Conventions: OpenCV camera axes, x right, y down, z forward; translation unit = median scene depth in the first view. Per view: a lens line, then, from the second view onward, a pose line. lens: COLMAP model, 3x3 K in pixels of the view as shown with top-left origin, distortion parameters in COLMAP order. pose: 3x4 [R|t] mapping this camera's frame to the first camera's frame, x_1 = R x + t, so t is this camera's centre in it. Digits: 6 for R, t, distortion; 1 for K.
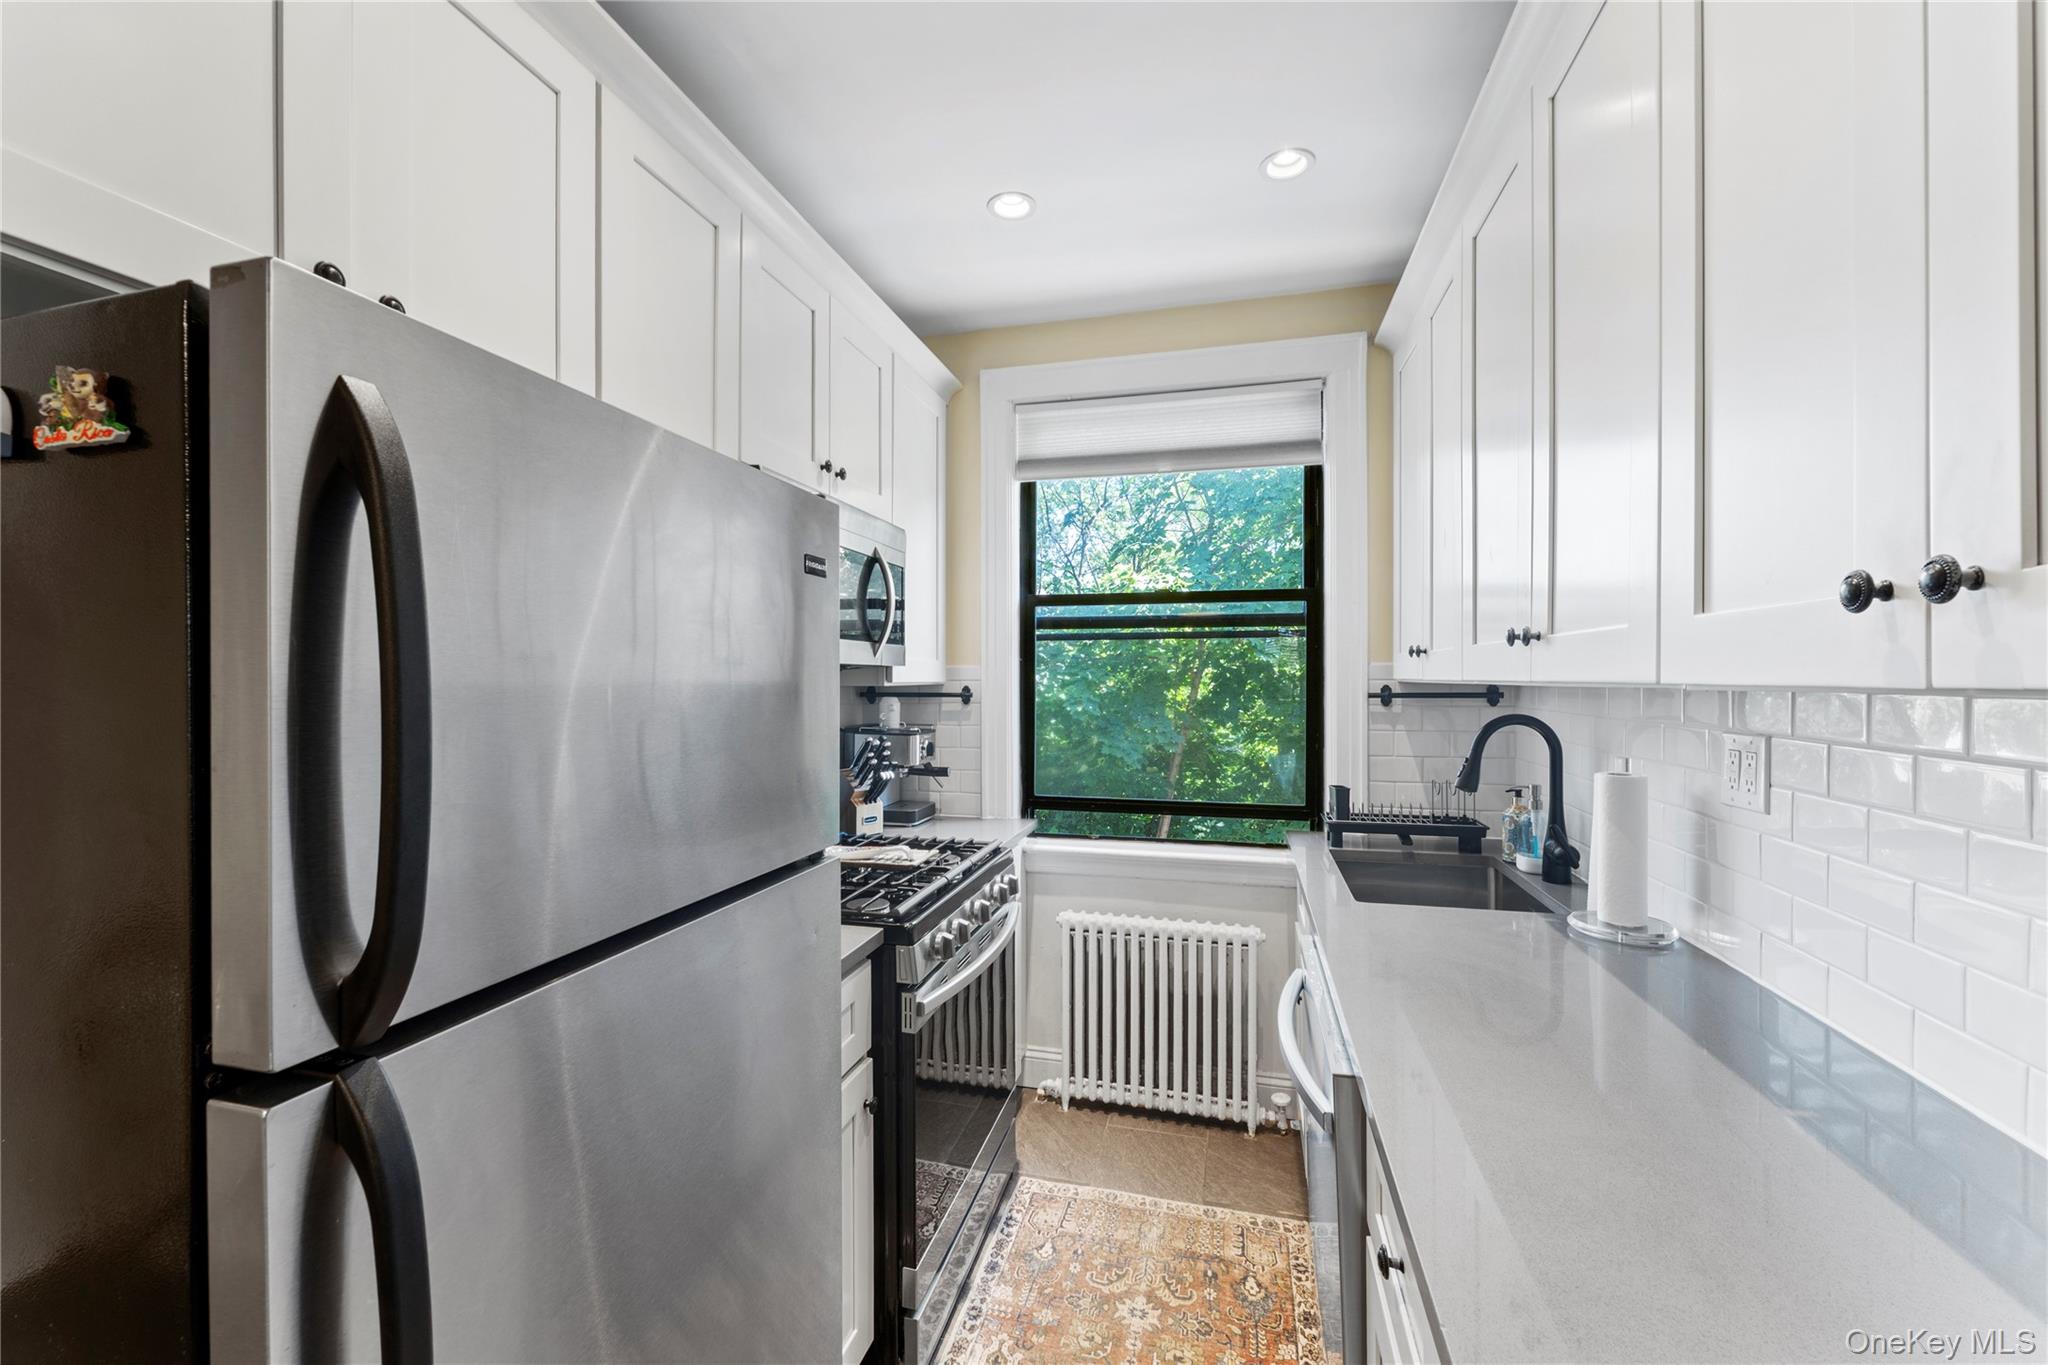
lens RADIAL K [[820.2, 0, 1020.8], [0, 820.2, 679.9], [0, 0, 1]] dist [-0.003598, 0.000286]
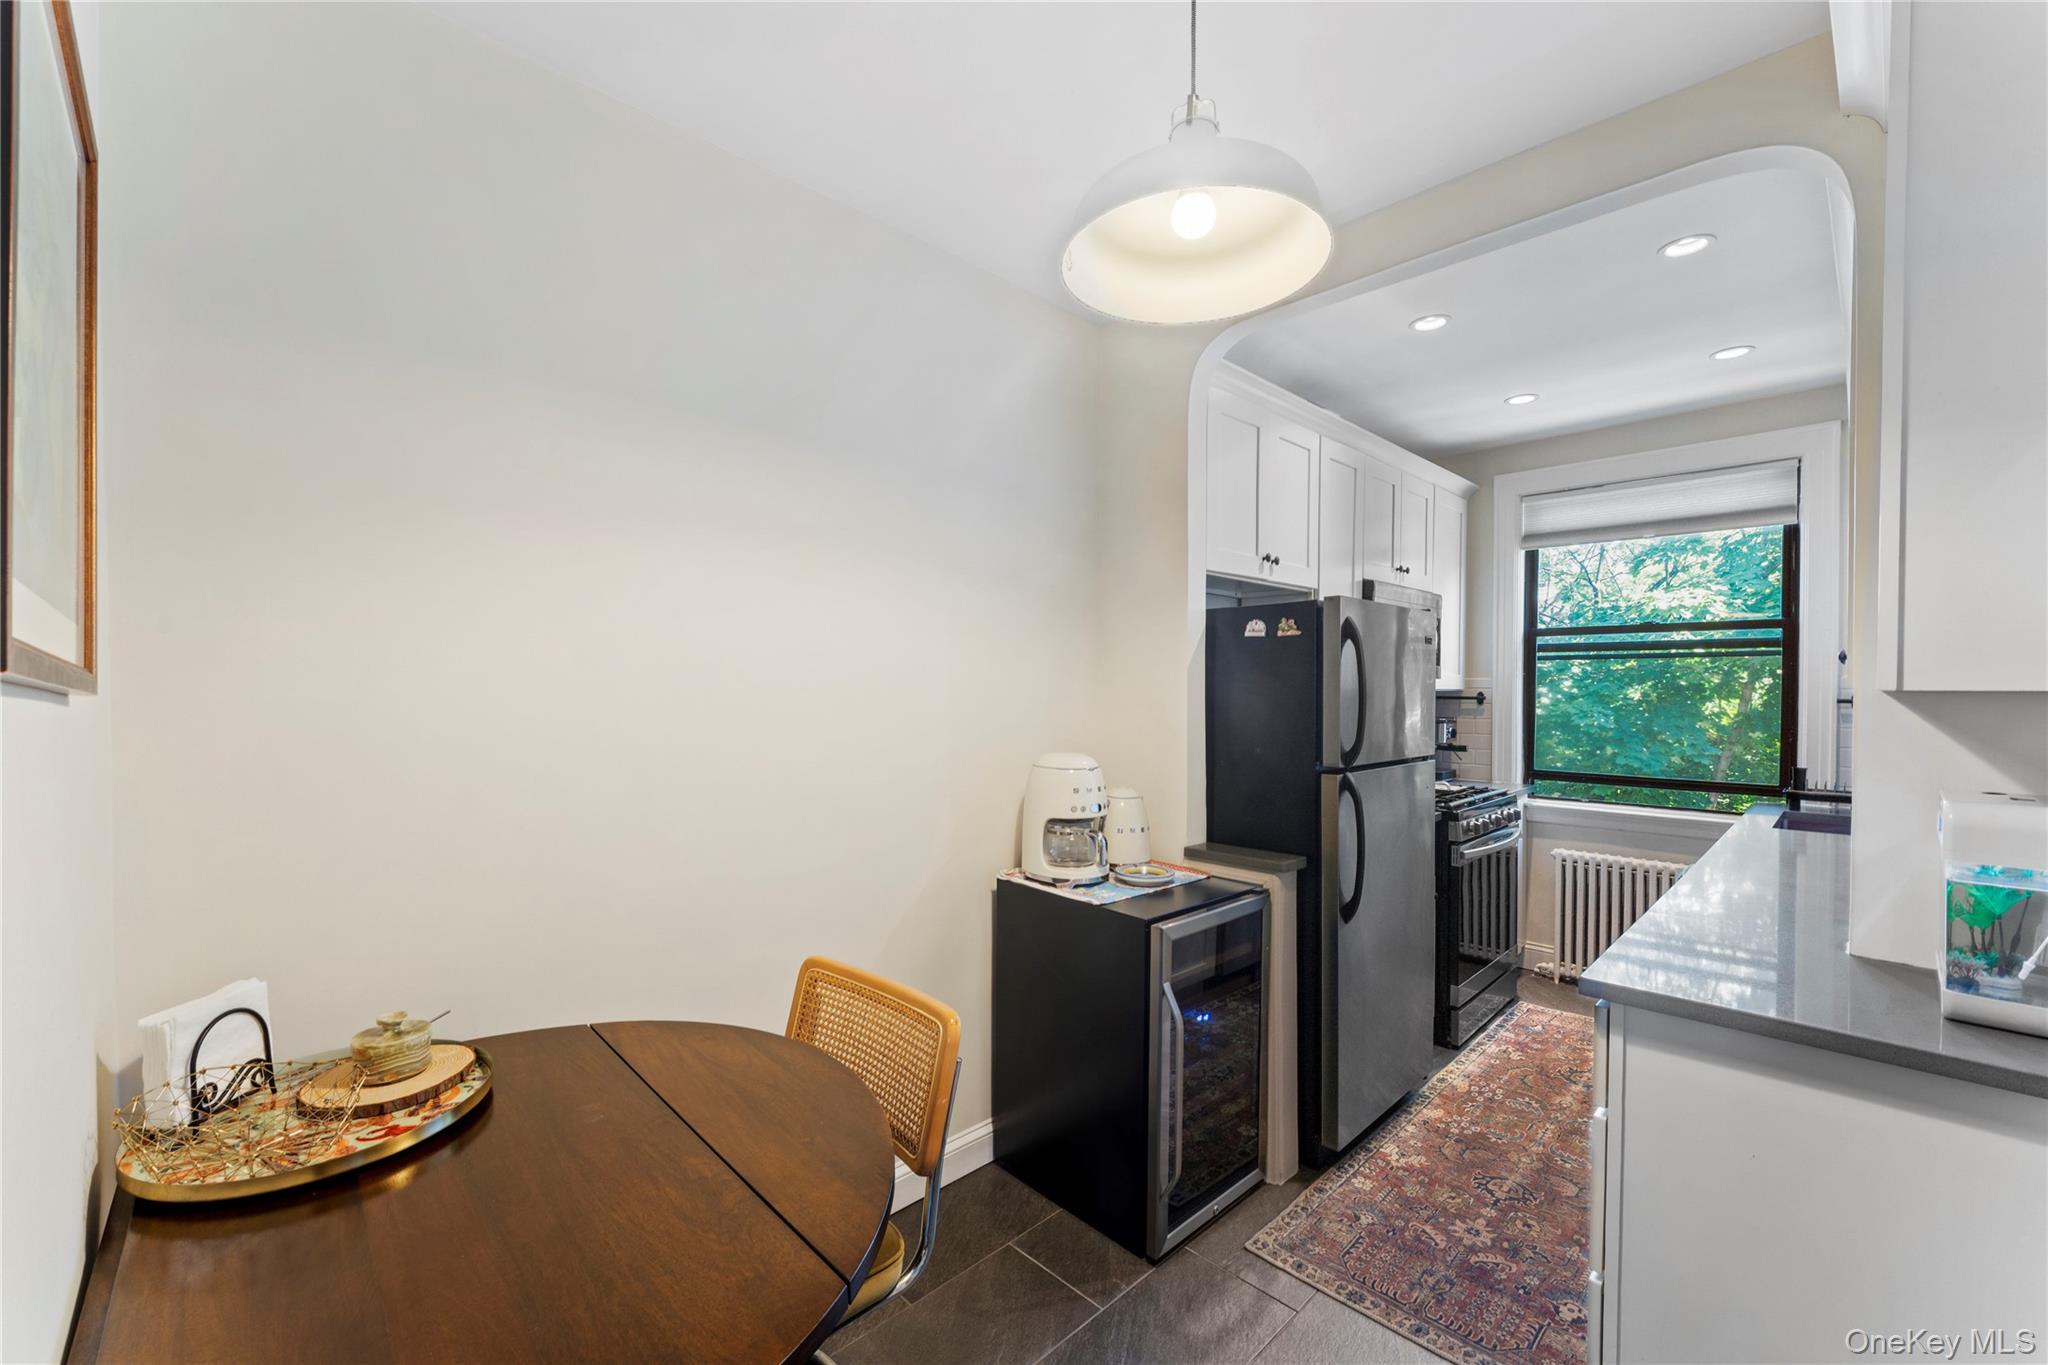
lens RADIAL K [[820.2, 0, 1003.2], [0, 820.2, 695.7], [0, 0, 1]] dist [-0.003598, 0.000286]
pose [[0.845319, 0.010542, -0.534157, -0.004812], [-0.006659, 0.999936, 0.009196, 0.005934], [0.534220, -0.004216, 0.845335, -0.750551]]
